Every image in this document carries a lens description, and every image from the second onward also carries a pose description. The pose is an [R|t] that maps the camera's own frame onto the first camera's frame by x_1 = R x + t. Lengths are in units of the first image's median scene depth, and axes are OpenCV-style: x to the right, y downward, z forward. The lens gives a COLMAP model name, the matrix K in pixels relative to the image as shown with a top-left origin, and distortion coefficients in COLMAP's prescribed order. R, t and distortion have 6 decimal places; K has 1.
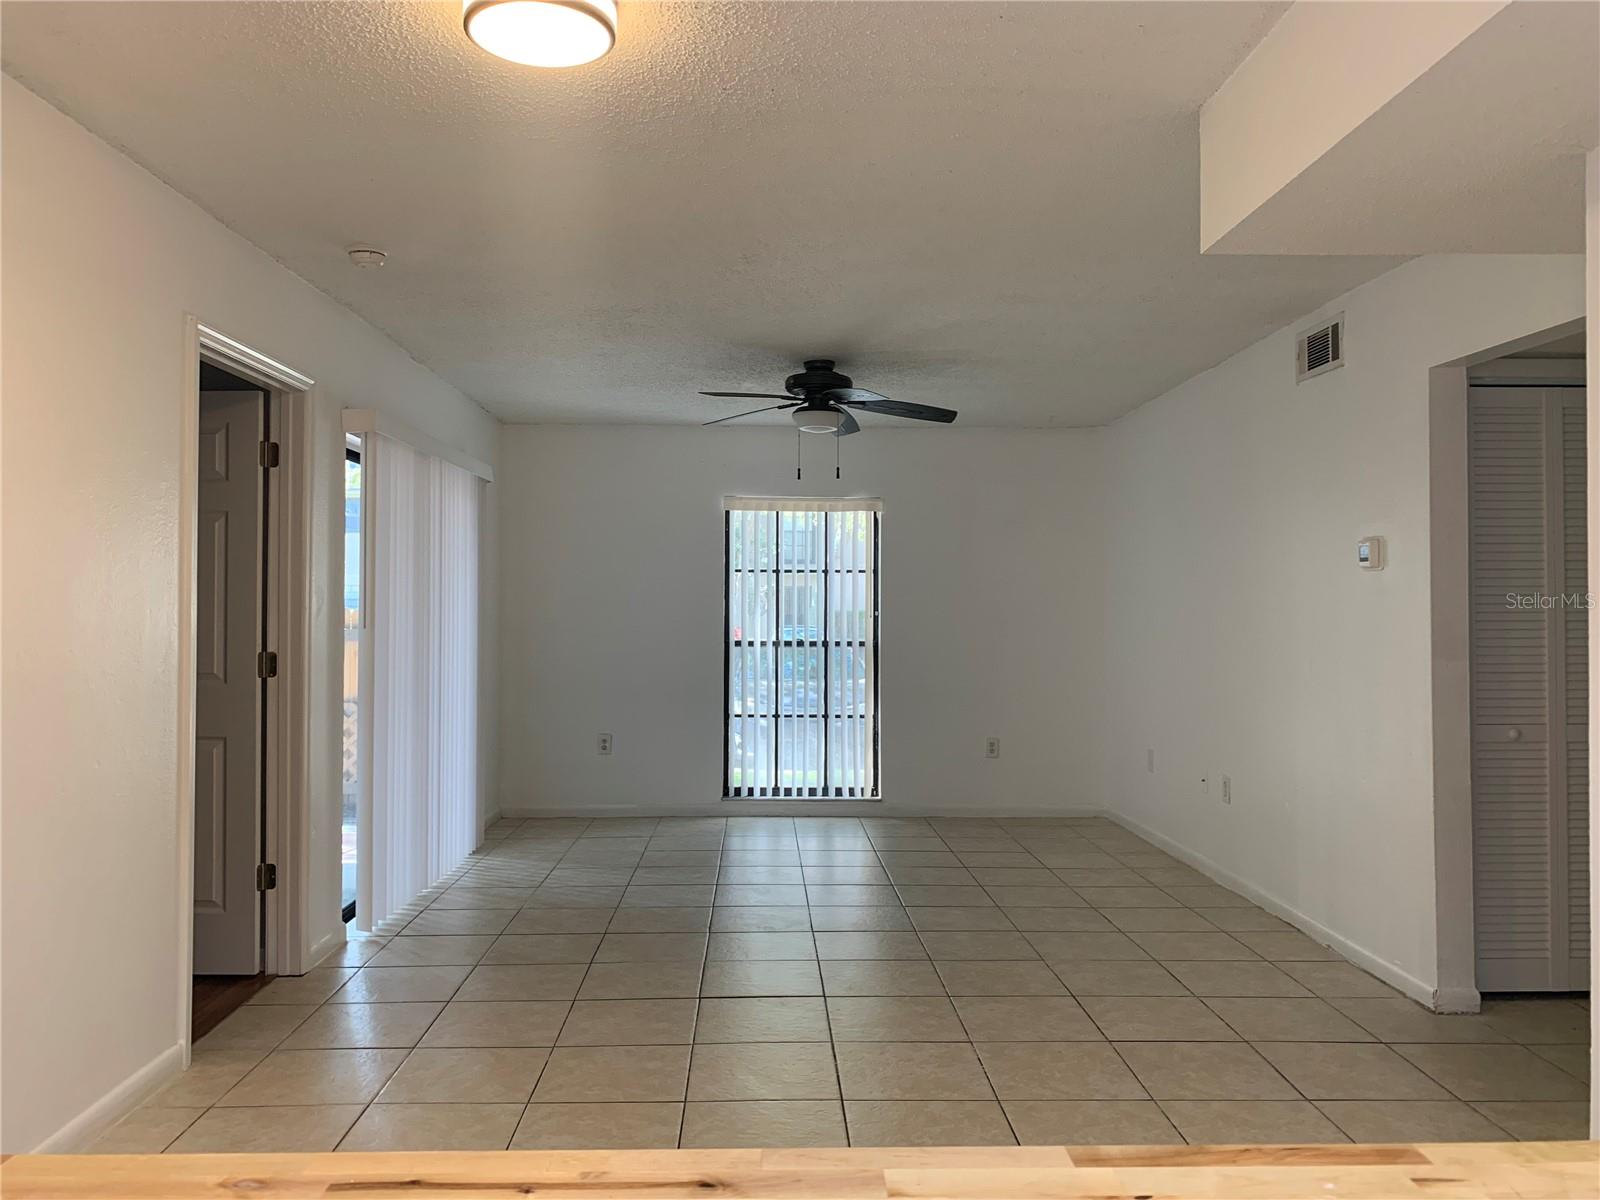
lens RADIAL K [[1215.0, 0, 795.6], [0, 1215.0, 597.7], [0, 0, 1]] dist [0.030255, -0.039777]
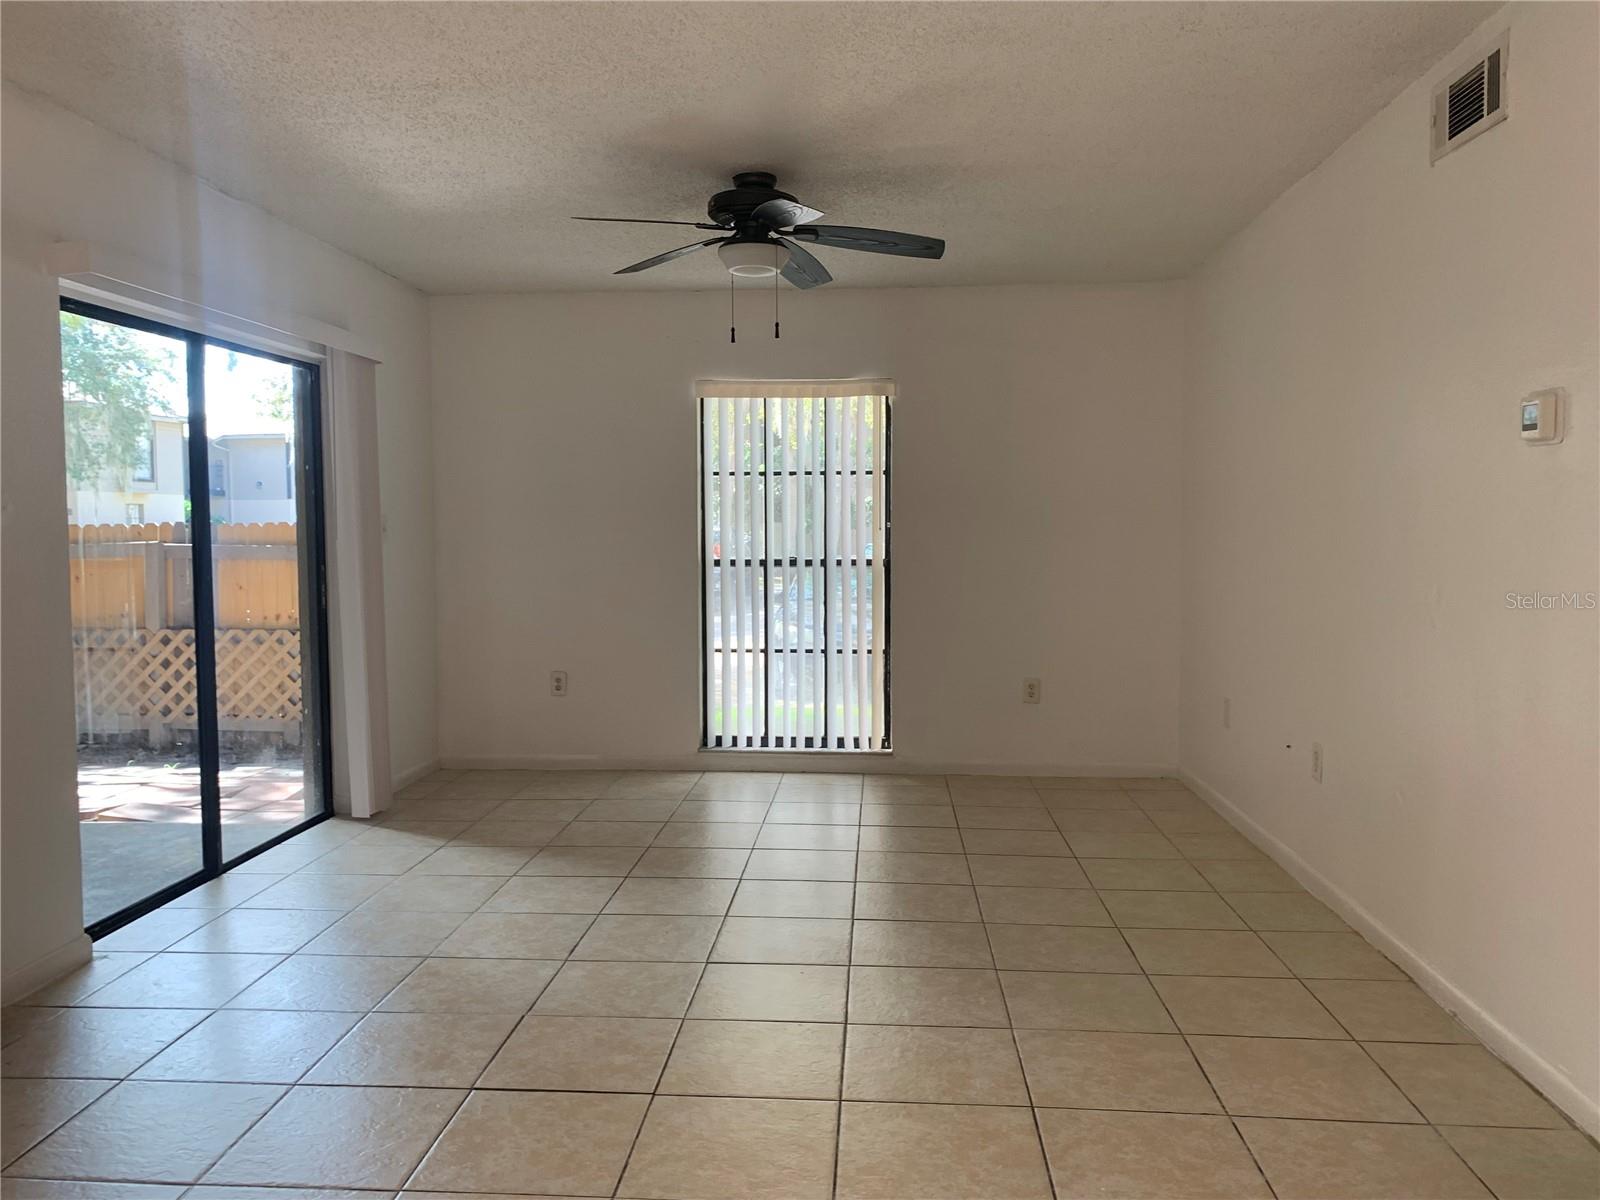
lens RADIAL K [[1215.0, 0, 800.8], [0, 1215.0, 602.1], [0, 0, 1]] dist [0.030255, -0.039777]
pose [[0.995334, 0.000419, -0.096490, 0.087941], [0.006376, 0.997519, 0.070104, 0.007536], [0.096280, -0.070392, 0.992862, 0.191852]]
